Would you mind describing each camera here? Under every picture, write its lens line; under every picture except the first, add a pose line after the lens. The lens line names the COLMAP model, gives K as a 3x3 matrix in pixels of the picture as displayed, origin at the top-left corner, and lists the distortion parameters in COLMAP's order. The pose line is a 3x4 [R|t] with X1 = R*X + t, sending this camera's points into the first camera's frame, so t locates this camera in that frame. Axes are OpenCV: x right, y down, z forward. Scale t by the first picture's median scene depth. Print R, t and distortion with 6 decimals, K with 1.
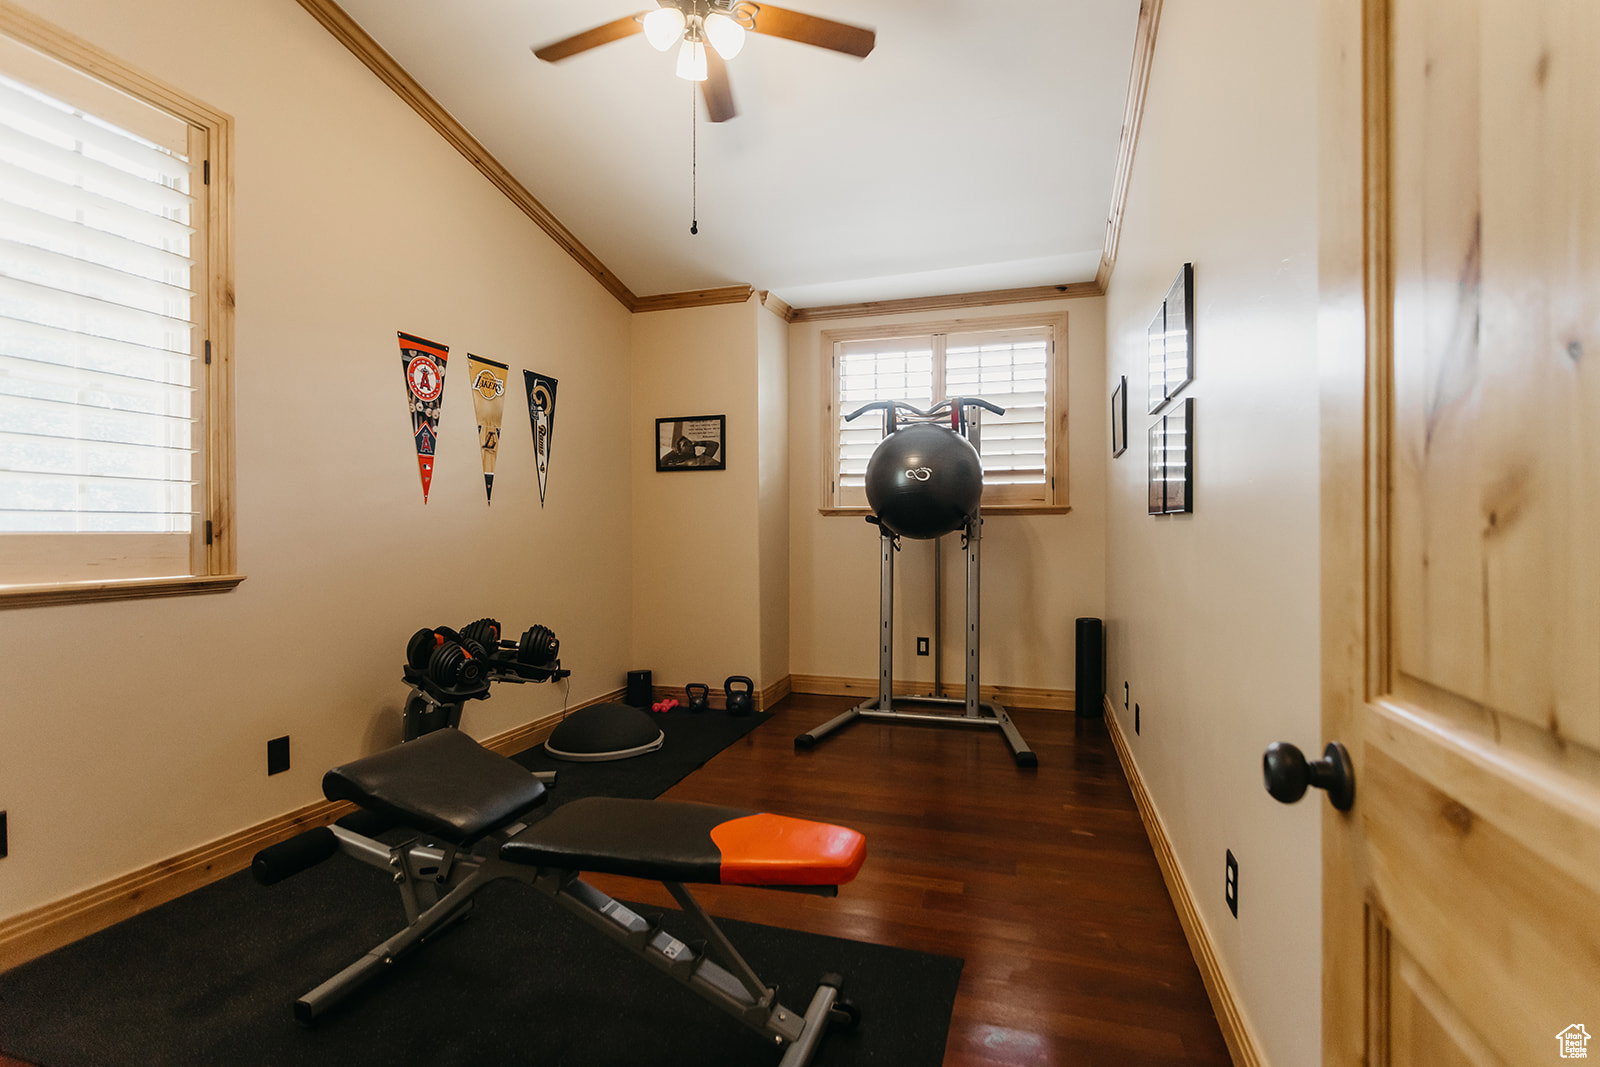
lens RADIAL K [[766.6, 0, 800.0], [0, 766.6, 533.6], [0, 0, 1]] dist [0.000126, 0.000020]
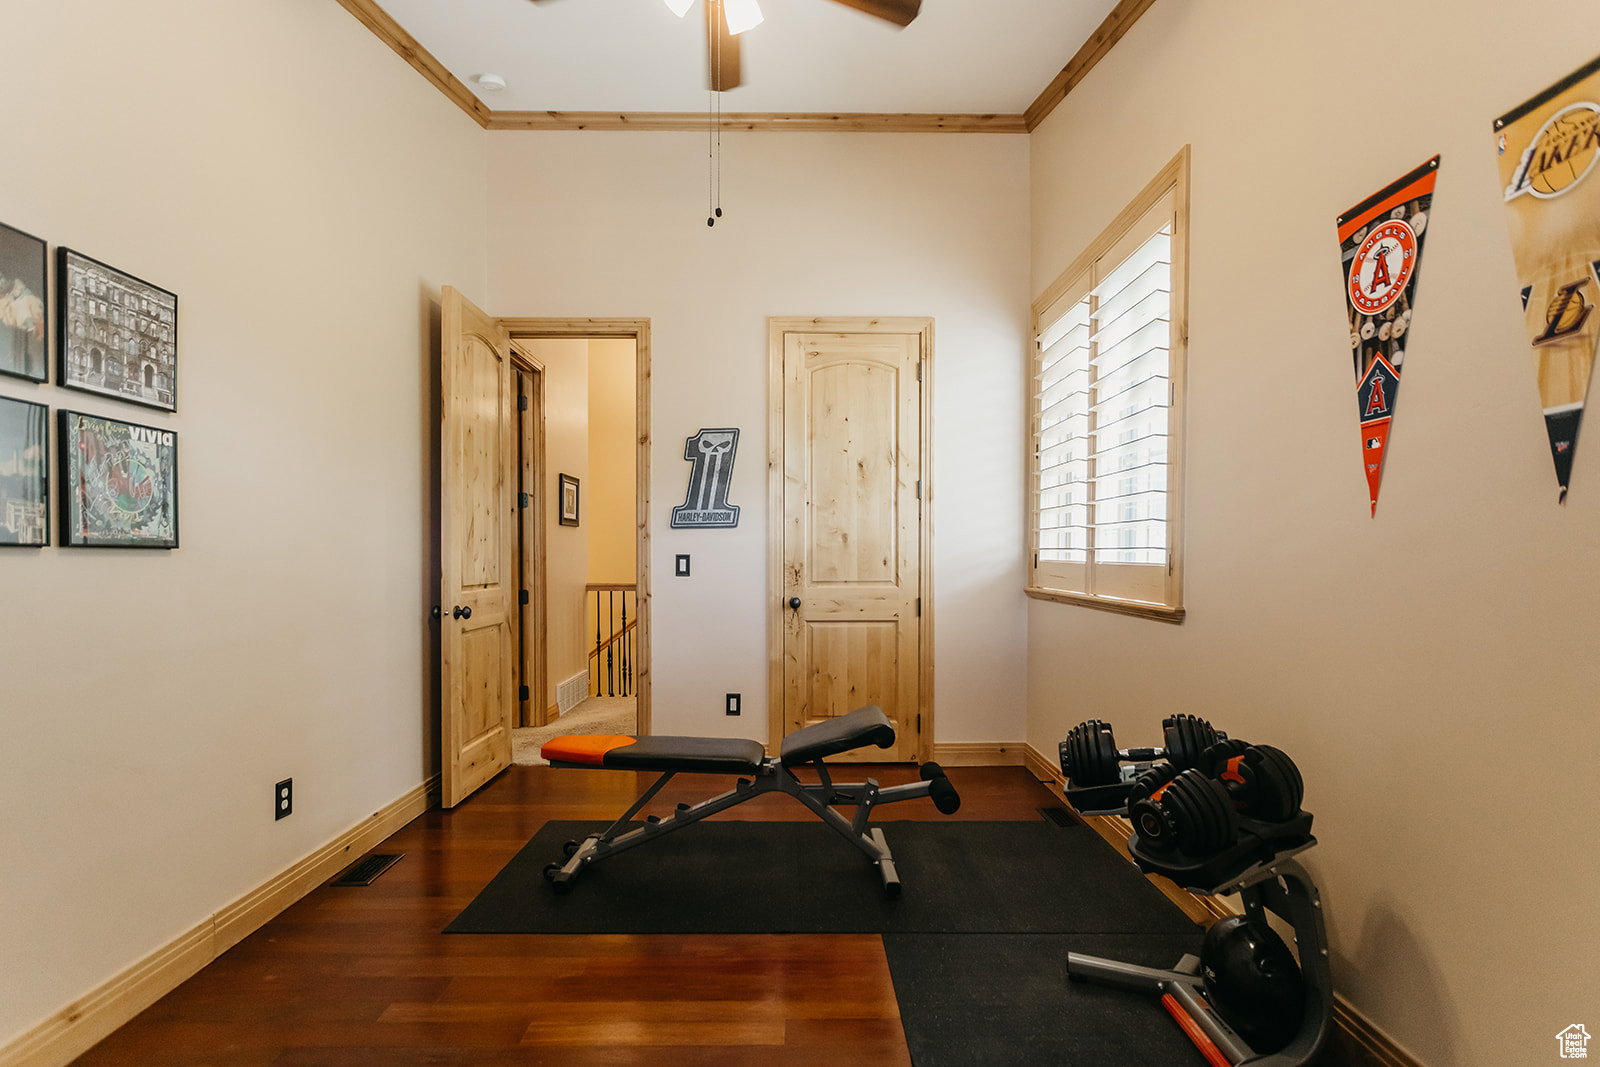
lens RADIAL K [[766.6, 0, 793.3], [0, 766.6, 546.1], [0, 0, 1]] dist [0.000126, 0.000020]
pose [[-0.953811, 0.003174, -0.300392, 0.032043], [0.004744, 0.999979, -0.004496, -0.018240], [0.300371, -0.005713, -0.953805, 1.361804]]
